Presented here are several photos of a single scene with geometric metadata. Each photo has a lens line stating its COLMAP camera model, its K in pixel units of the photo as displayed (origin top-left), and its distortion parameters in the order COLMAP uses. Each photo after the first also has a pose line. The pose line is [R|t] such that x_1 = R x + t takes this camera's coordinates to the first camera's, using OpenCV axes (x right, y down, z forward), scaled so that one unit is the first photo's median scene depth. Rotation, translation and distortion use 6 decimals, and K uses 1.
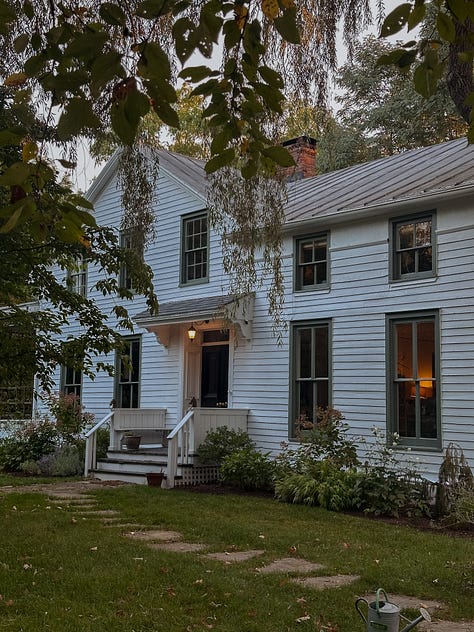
lens RADIAL K [[790.6, 0, 237.0], [0, 790.6, 316.0], [0, 0, 1]] dist [-0.001205, 0.010507]
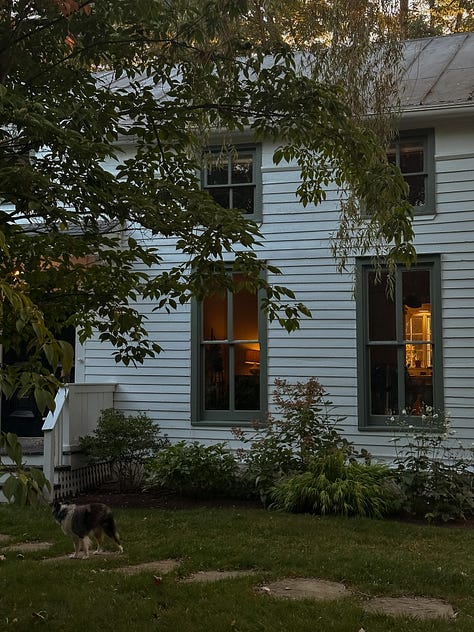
lens RADIAL K [[843.6, 0, 228.0], [0, 843.6, 334.0], [0, 0, 1]] dist [0.004795, 0.008792]
pose [[0.867163, 0.009022, 0.497943, -0.334692], [-0.041703, 0.997640, 0.054549, 0.032043], [-0.496275, -0.068068, 0.865493, 0.344686]]
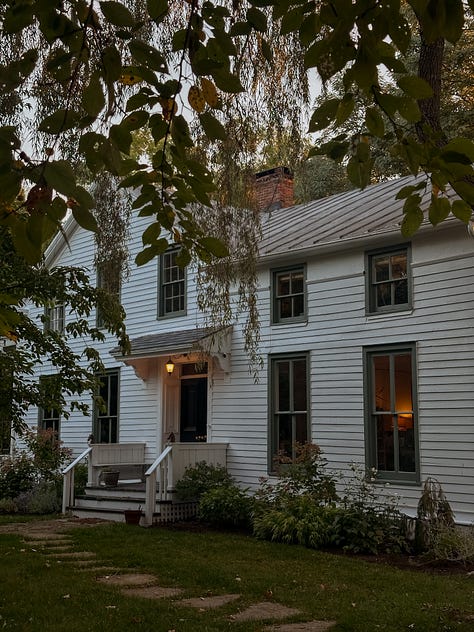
lens RADIAL K [[791.7, 0, 237.0], [0, 791.7, 316.0], [0, 0, 1]] dist [-0.018860, -0.017000]
pose [[0.999711, -0.011845, 0.020898, 0.008961], [0.012495, 0.999432, -0.031283, -0.012262], [-0.020516, 0.031535, 0.999292, 0.004107]]
